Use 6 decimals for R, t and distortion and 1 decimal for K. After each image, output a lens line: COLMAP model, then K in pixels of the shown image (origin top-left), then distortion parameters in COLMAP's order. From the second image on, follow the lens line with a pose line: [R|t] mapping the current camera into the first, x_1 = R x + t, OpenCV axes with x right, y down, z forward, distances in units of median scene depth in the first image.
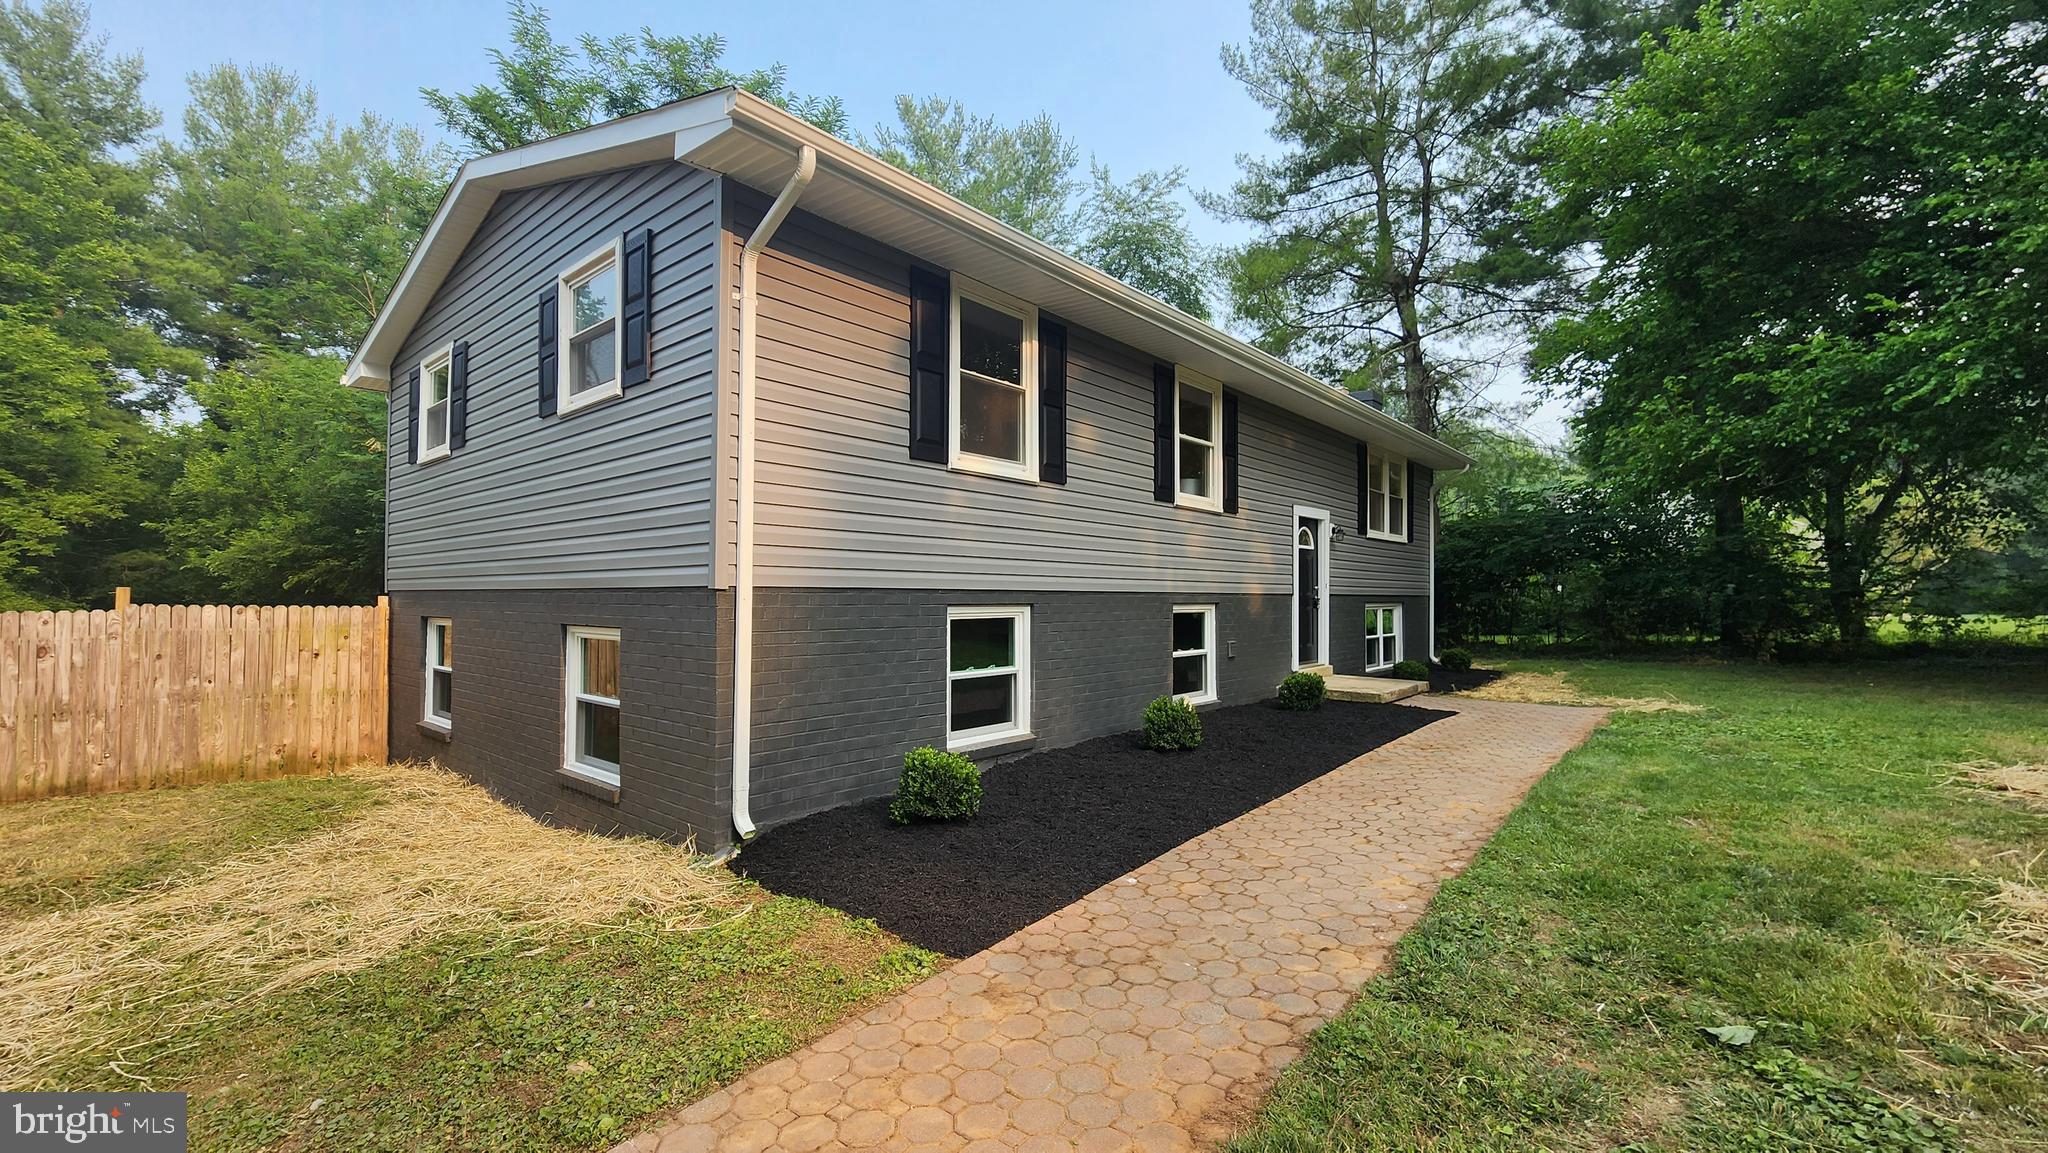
lens RADIAL K [[844.6, 0, 1019.0], [0, 844.6, 581.2], [0, 0, 1]] dist [0.001196, -0.001135]
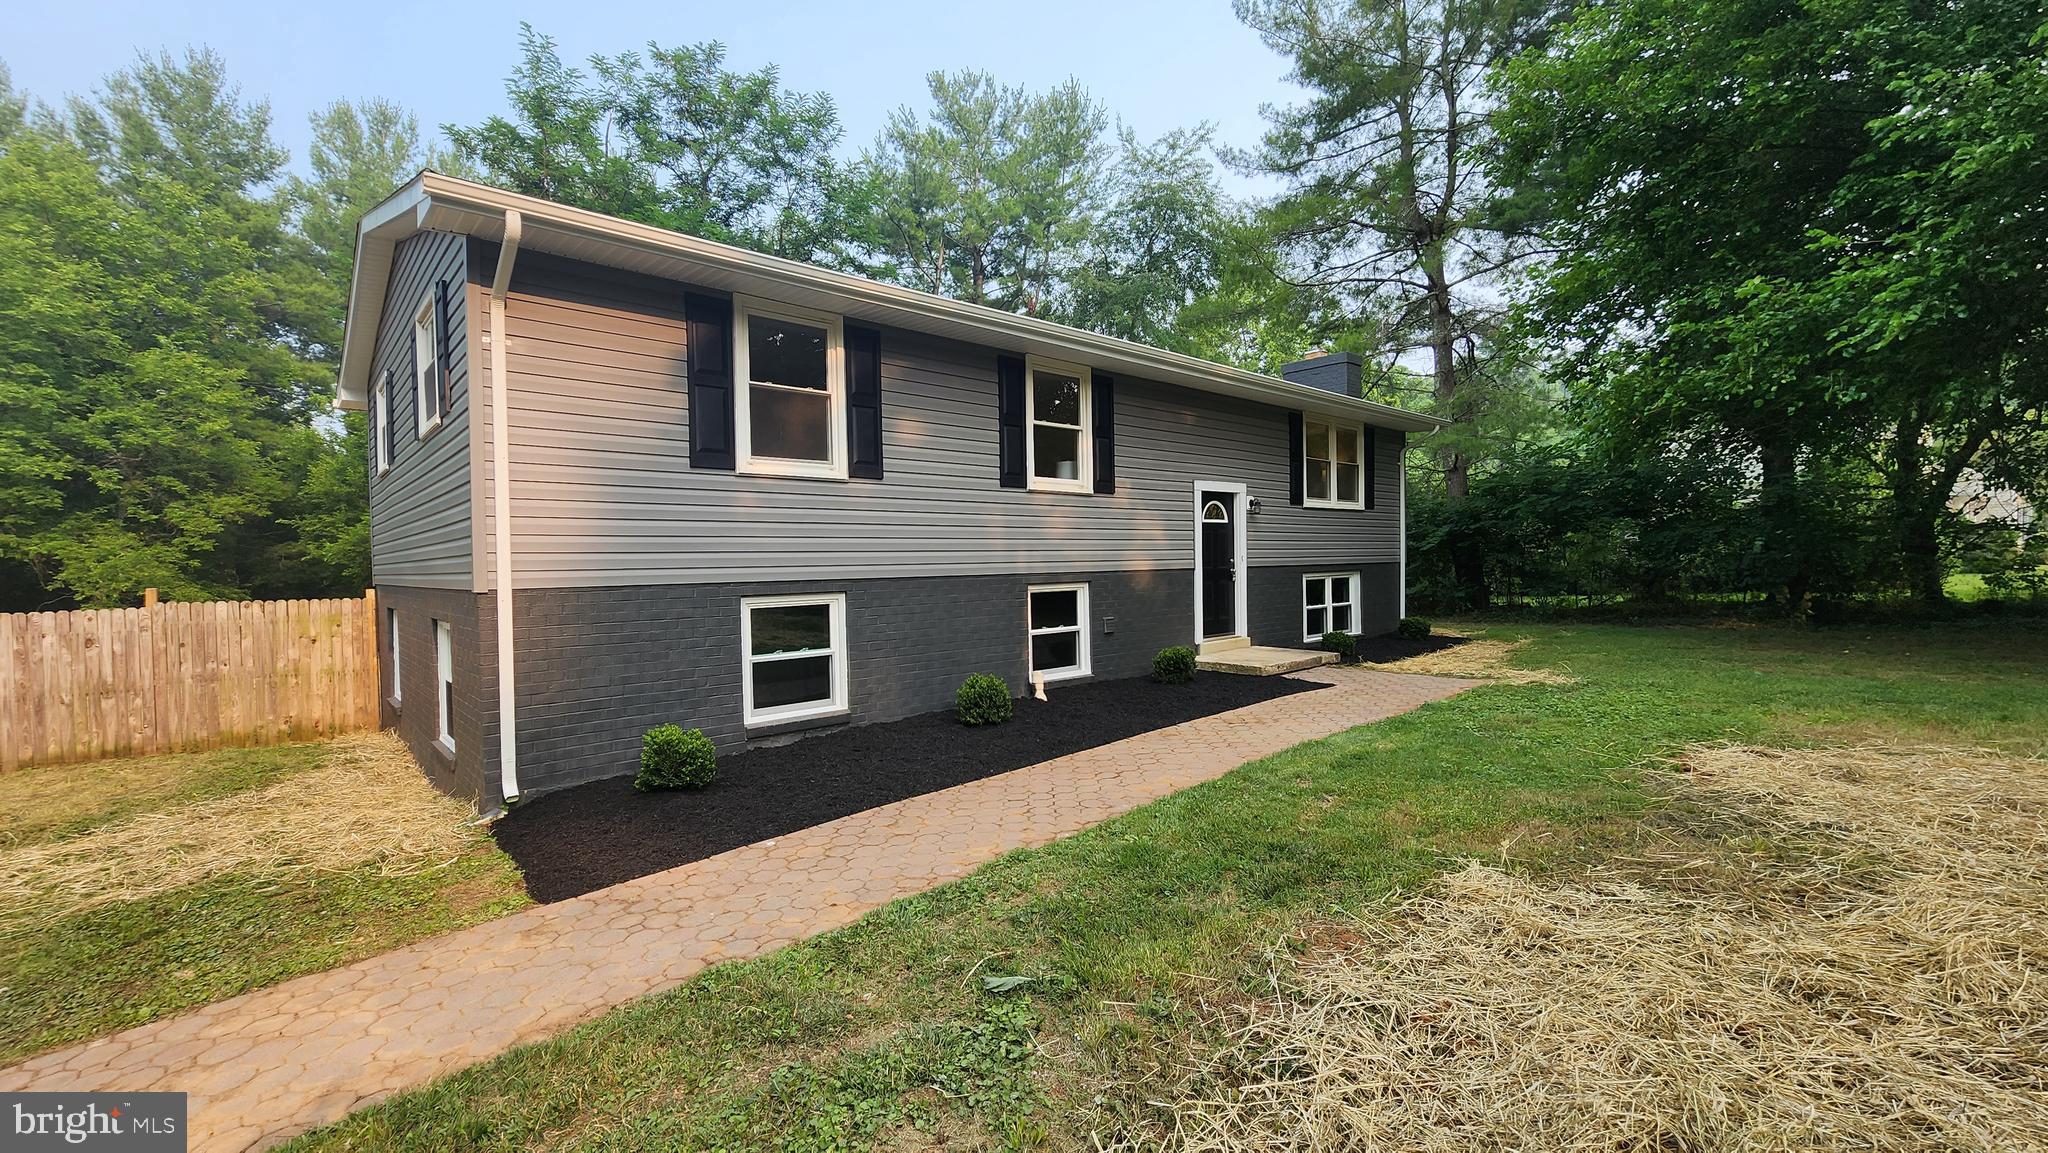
lens RADIAL K [[839.5, 0, 1013.6], [0, 839.5, 580.5], [0, 0, 1]] dist [-0.000098, -0.000043]
pose [[0.991679, -0.019501, -0.127247, 0.286867], [0.024711, 0.998914, 0.039492, -0.019050], [0.126339, -0.042308, 0.991085, -0.035923]]
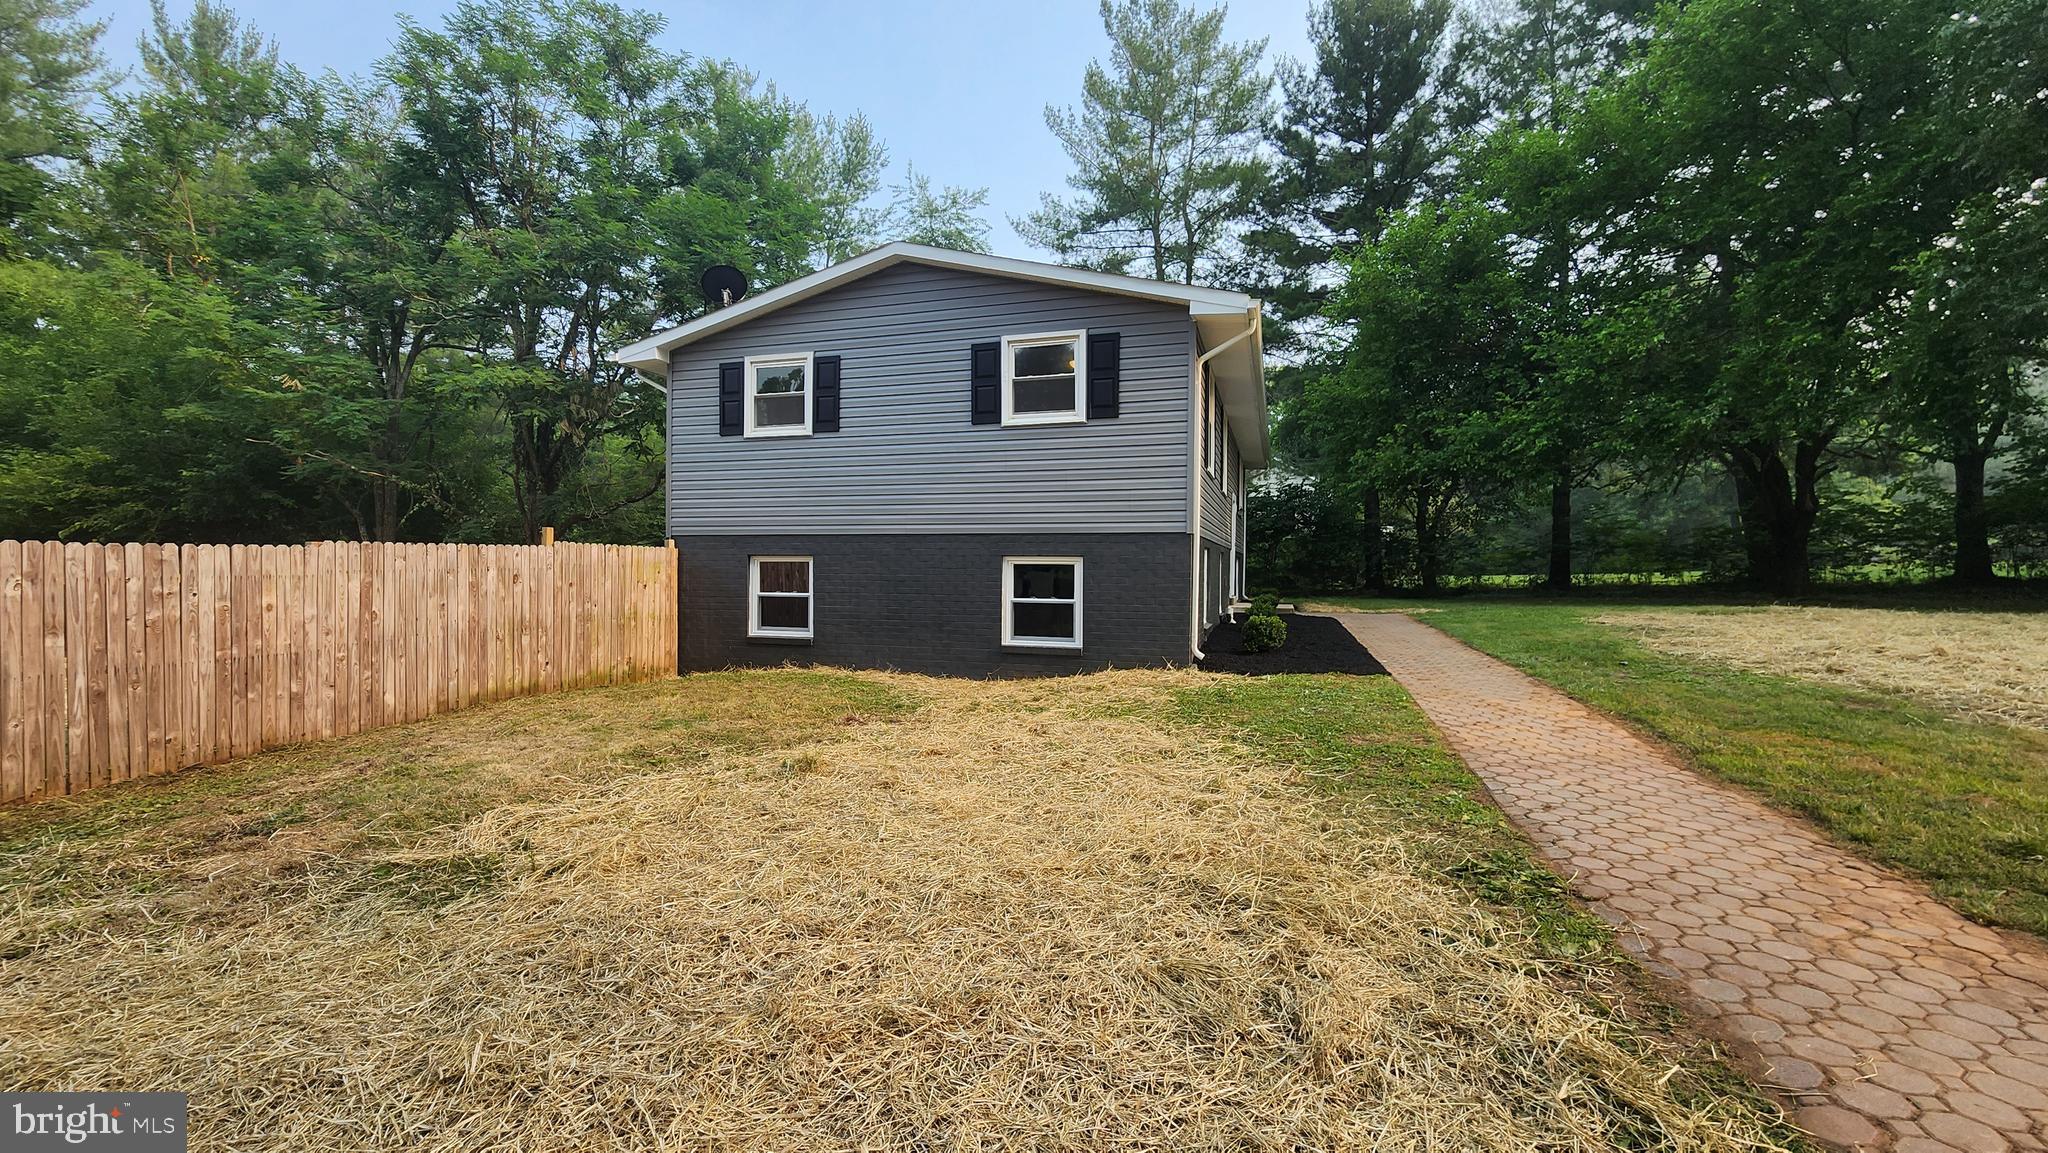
lens RADIAL K [[839.5, 0, 1013.6], [0, 839.5, 580.5], [0, 0, 1]] dist [-0.000098, -0.000043]
pose [[0.918760, -0.002930, 0.394806, -0.812596], [-0.011319, 0.999366, 0.033757, 0.031139], [-0.394655, -0.035484, 0.918144, -0.337991]]
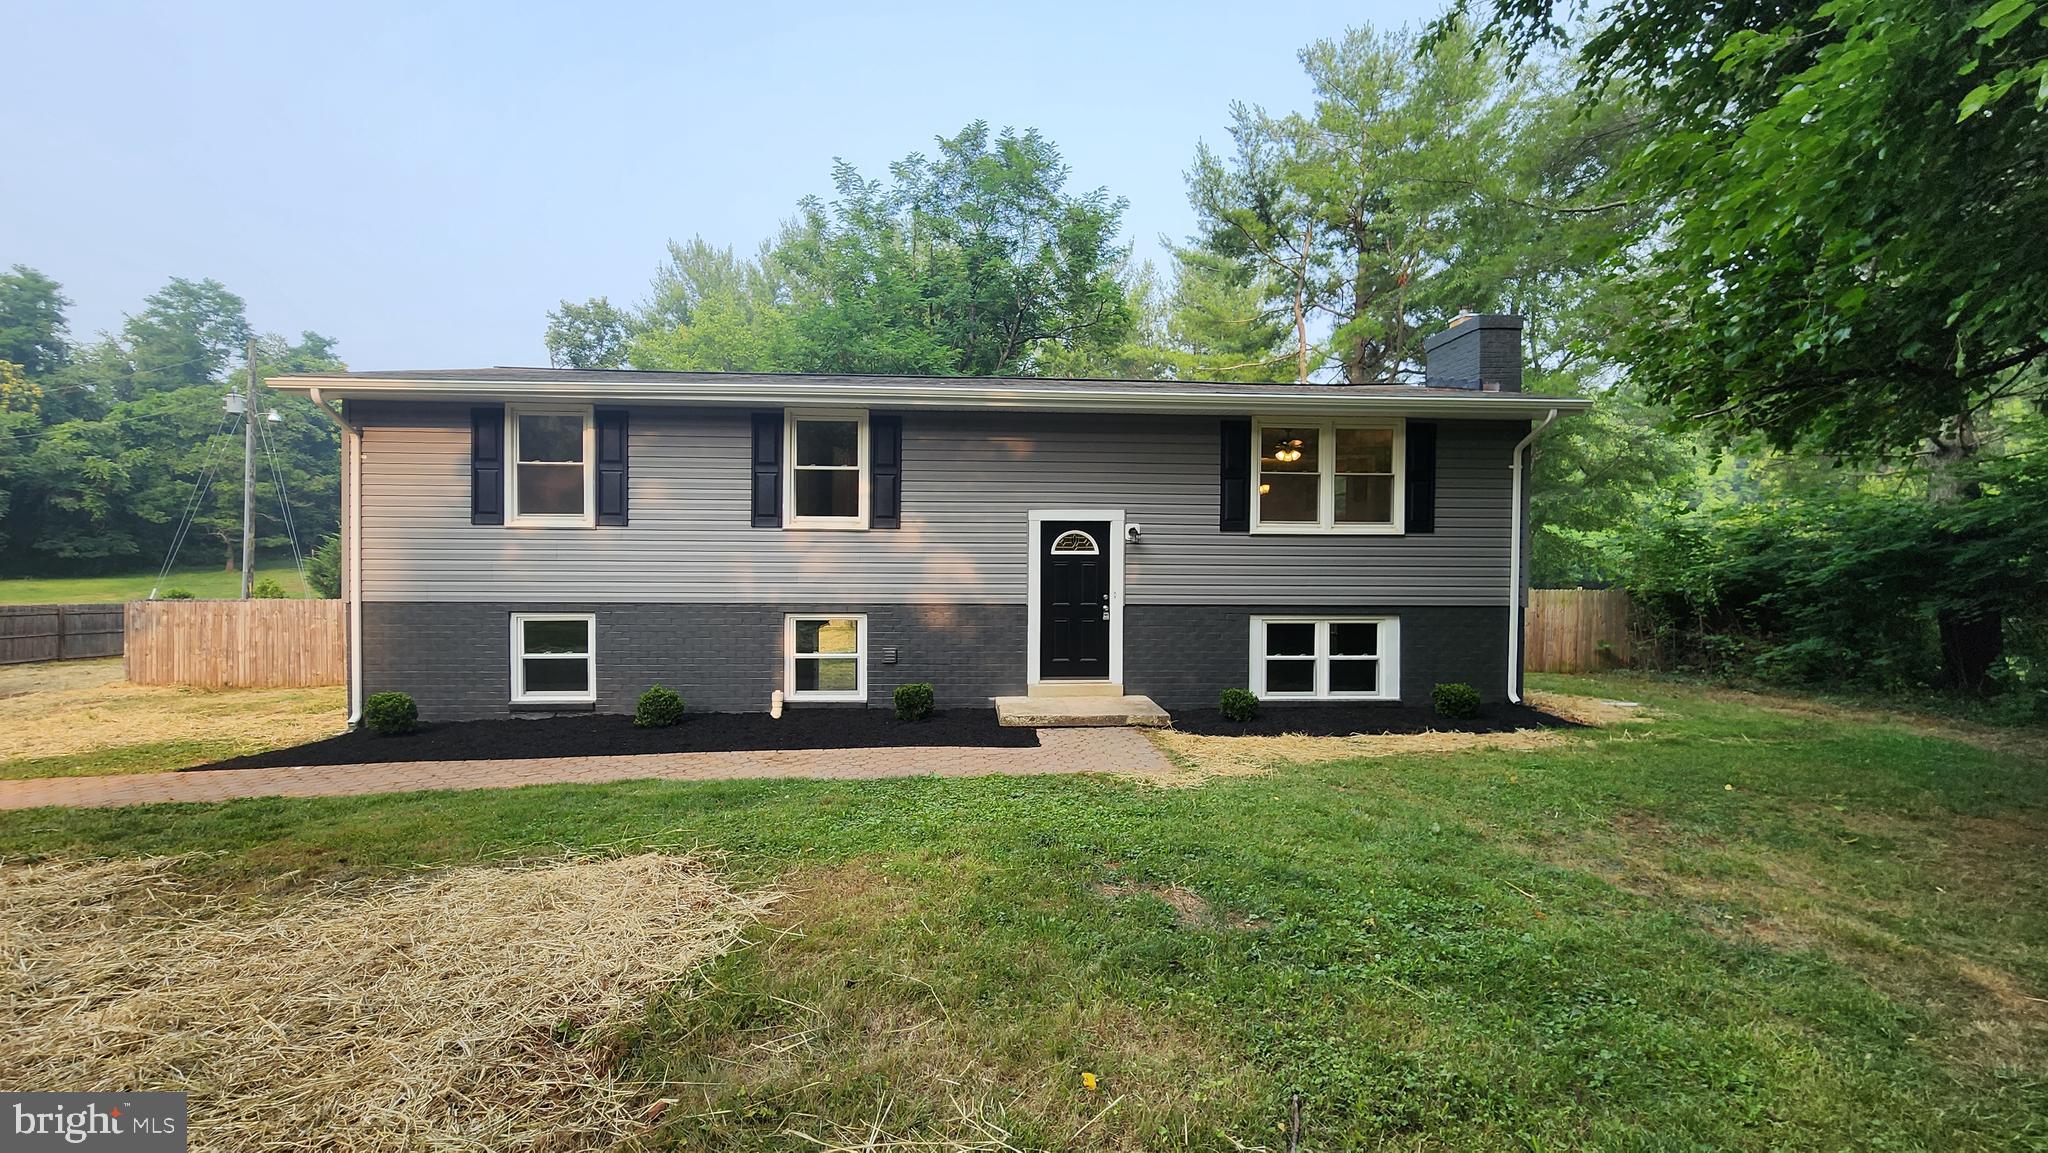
lens RADIAL K [[839.5, 0, 1013.6], [0, 839.5, 580.5], [0, 0, 1]] dist [-0.000098, -0.000043]
pose [[0.695157, 0.014616, -0.718710, 1.204645], [0.010105, 0.999496, 0.030100, -0.048759], [0.718787, -0.028187, 0.694658, 0.403250]]
